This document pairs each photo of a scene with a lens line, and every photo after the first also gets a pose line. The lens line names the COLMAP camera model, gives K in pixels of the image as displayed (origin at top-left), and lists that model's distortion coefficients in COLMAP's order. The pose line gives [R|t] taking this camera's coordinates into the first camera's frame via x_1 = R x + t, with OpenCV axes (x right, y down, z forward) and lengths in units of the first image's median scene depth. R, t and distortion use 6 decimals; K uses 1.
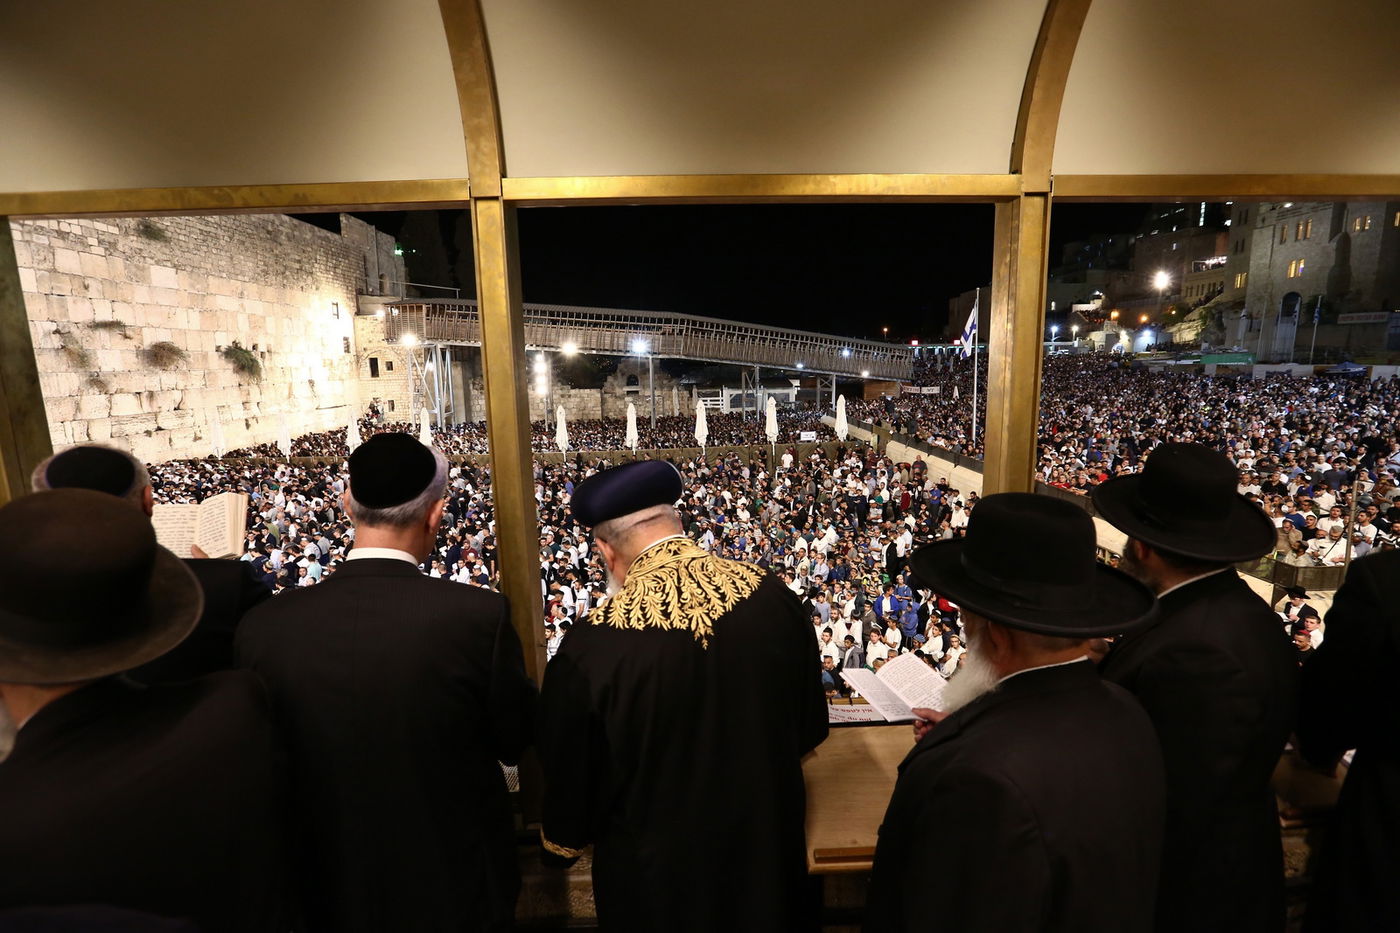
lens RADIAL K [[639.8, 0, 697.5], [0, 639.8, 464.0], [0, 0, 1]] dist [-0.039141, 0.012266]
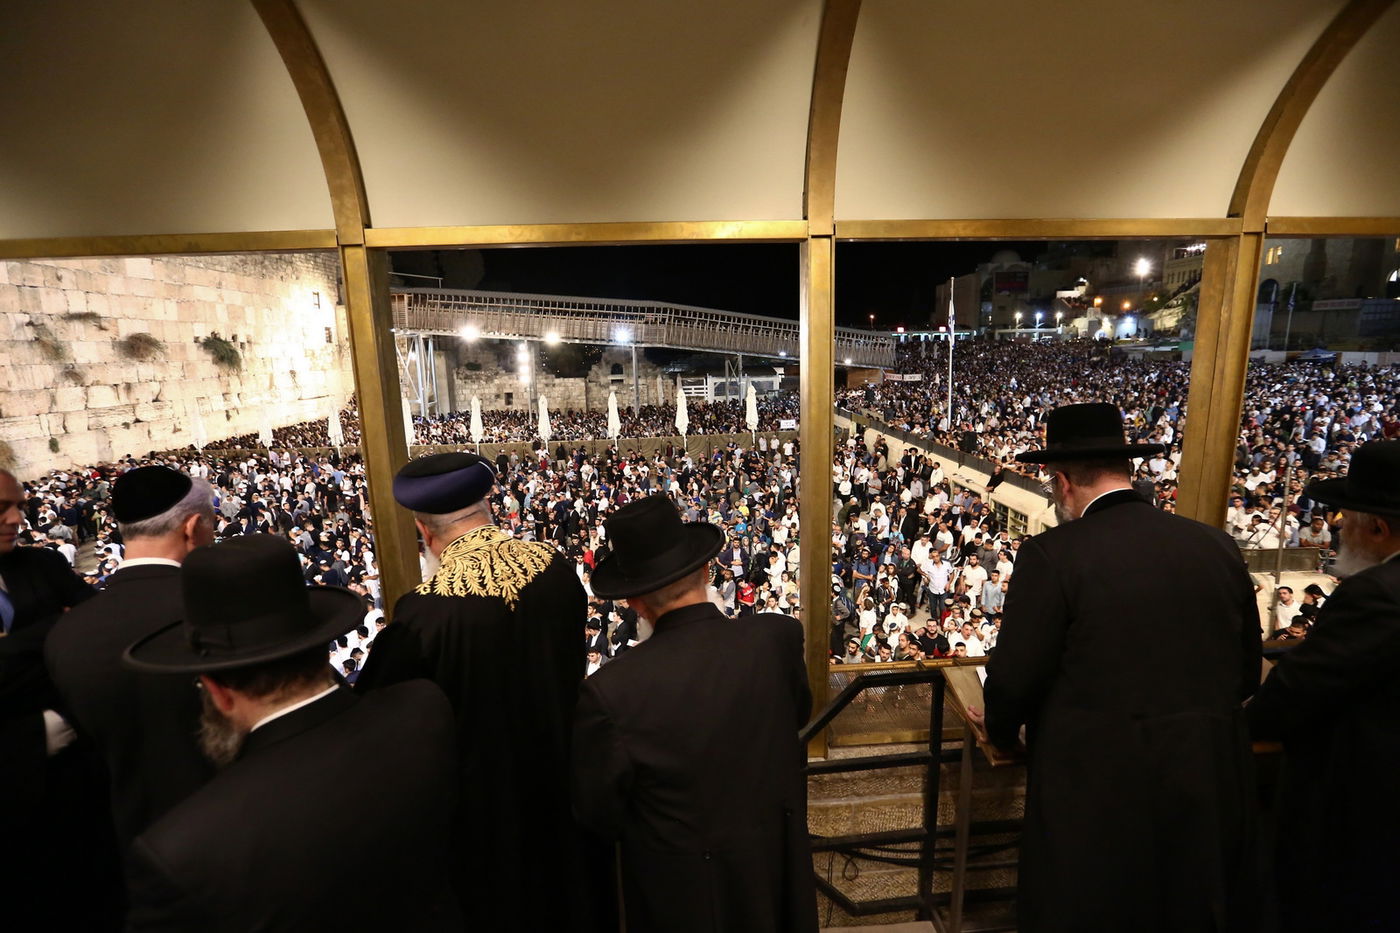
lens RADIAL K [[639.8, 0, 698.1], [0, 639.8, 463.0], [0, 0, 1]] dist [-0.039141, 0.012266]
pose [[0.999834, -0.006723, 0.016940, 0.009538], [0.006425, 0.999825, 0.017572, -0.000689], [-0.017055, -0.017460, 0.999702, -0.006912]]
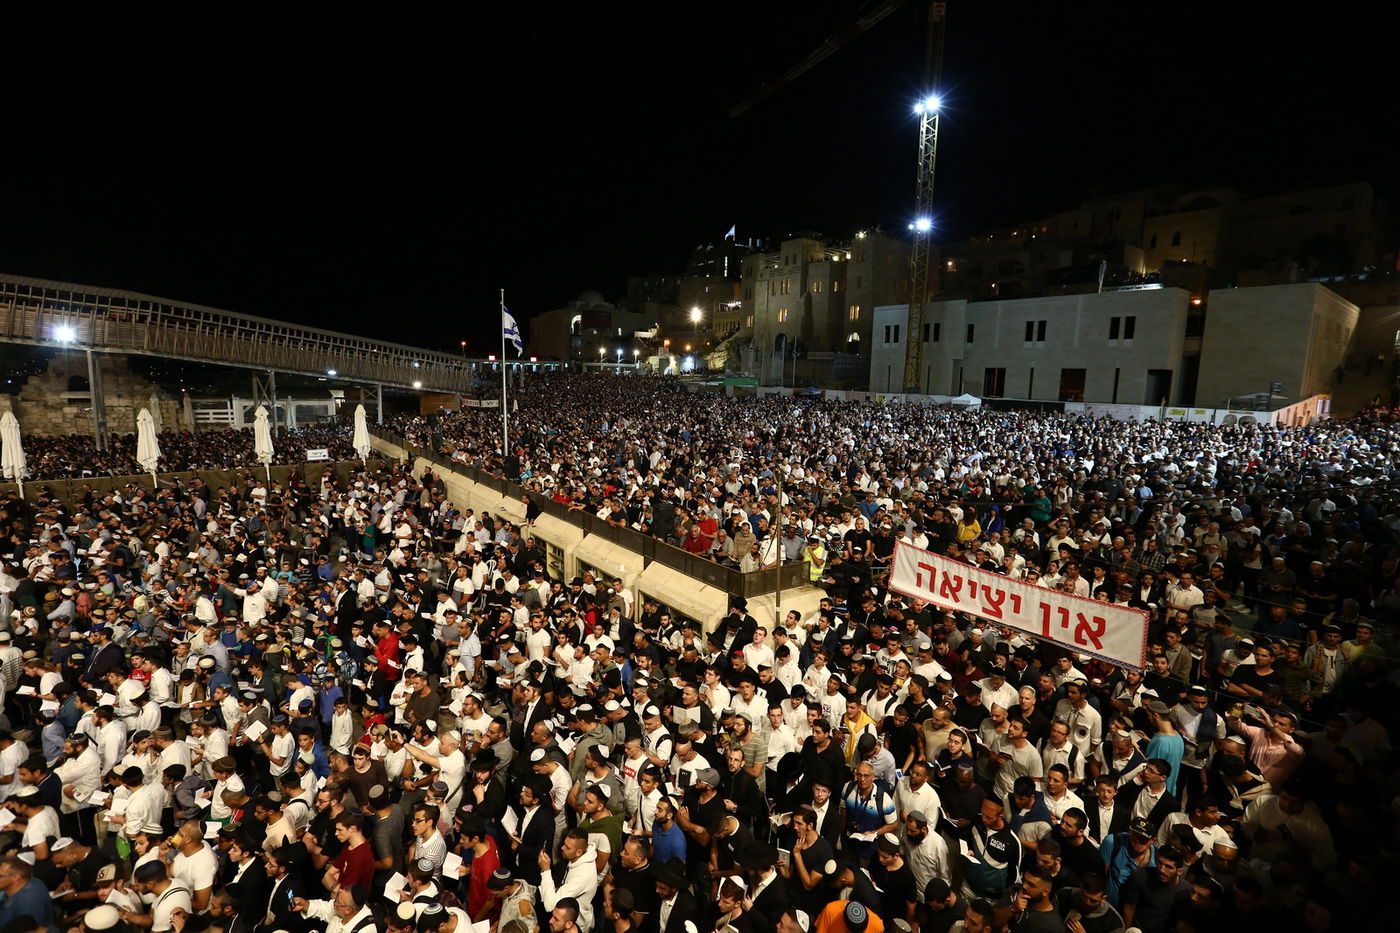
lens RADIAL K [[639.8, 0, 698.3], [0, 639.8, 464.9], [0, 0, 1]] dist [-0.039141, 0.012266]
pose [[0.816780, -0.035188, 0.575876, 0.077236], [0.049768, 0.998715, -0.009562, 0.000486], [-0.574799, 0.036470, 0.817481, 0.049065]]
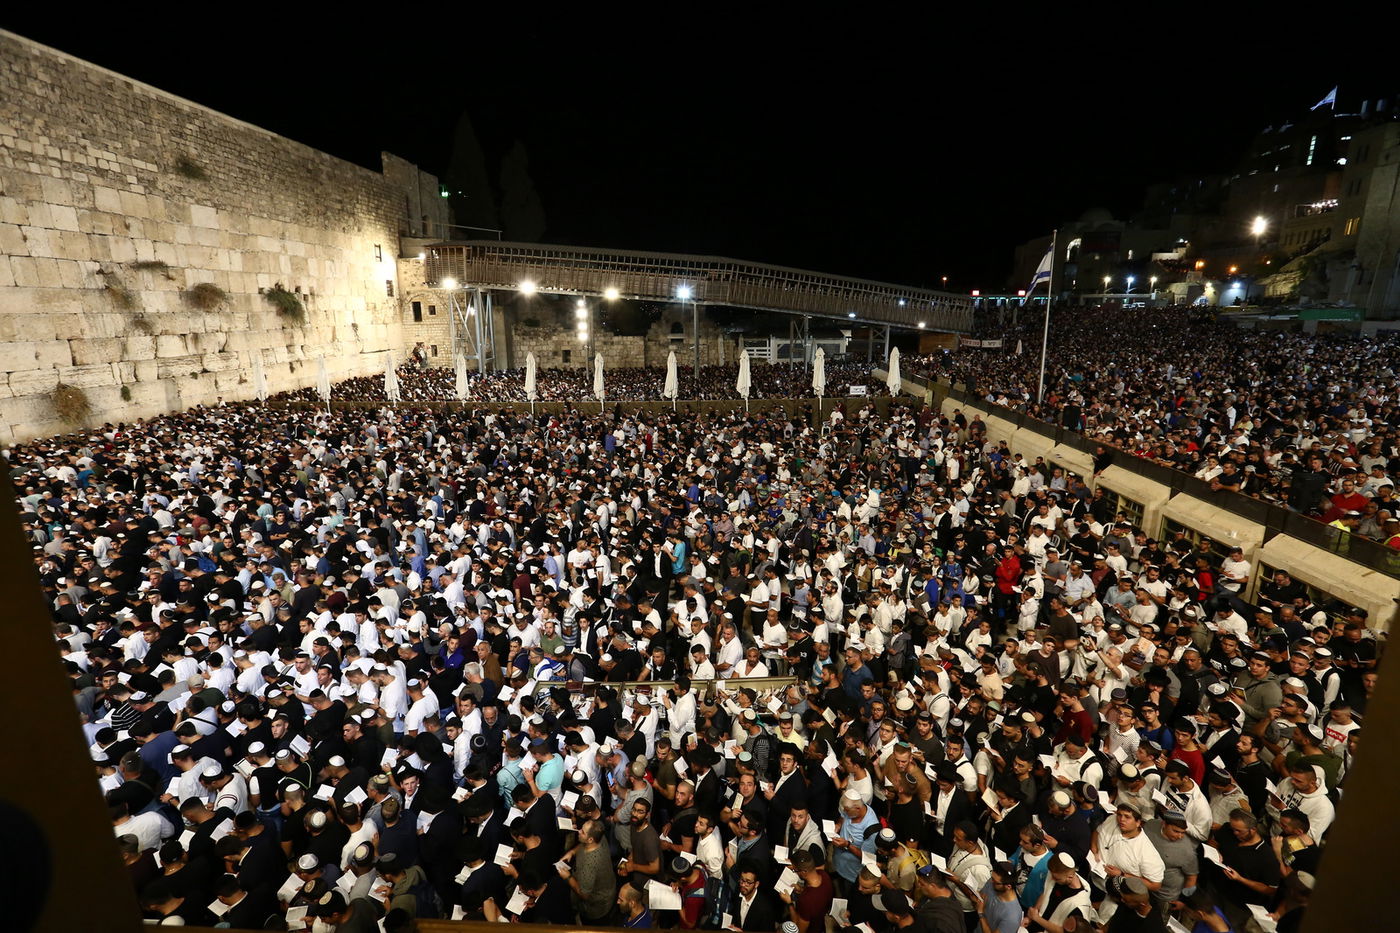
lens RADIAL K [[639.8, 0, 697.6], [0, 639.8, 465.7], [0, 0, 1]] dist [-0.039141, 0.012266]
pose [[0.997077, 0.028760, -0.070782, 0.005244], [-0.022964, 0.996418, 0.081383, -0.003222], [0.072869, -0.079520, 0.994166, 0.028304]]
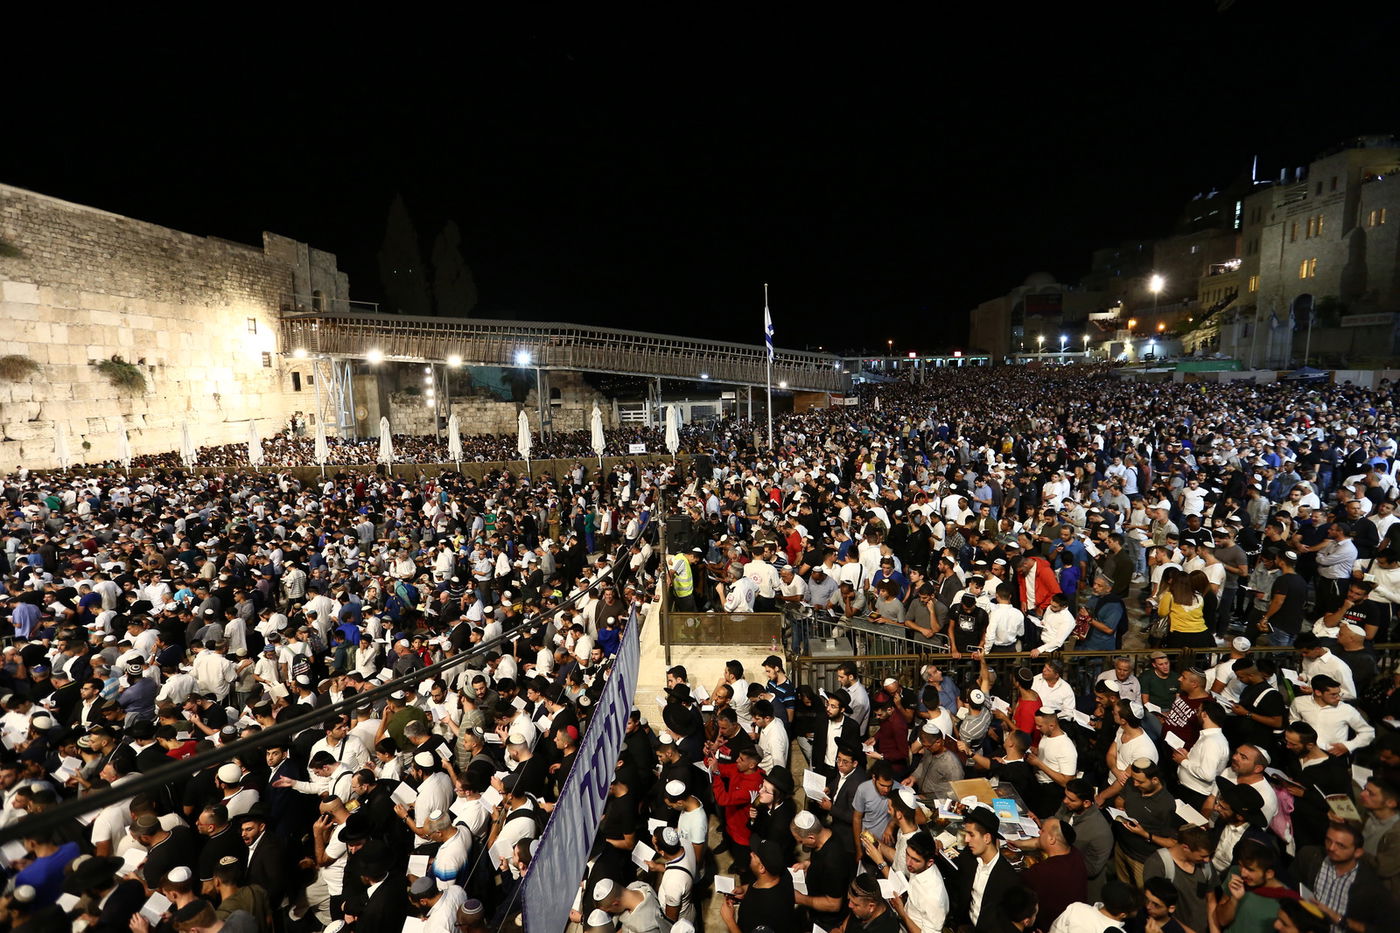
lens RADIAL K [[639.8, 0, 695.4], [0, 639.8, 465.1], [0, 0, 1]] dist [-0.039141, 0.012266]
pose [[0.996929, 0.004296, -0.078197, 0.241421], [-0.006169, 0.999699, -0.023732, 0.002387], [0.078071, 0.024142, 0.996655, 0.049763]]
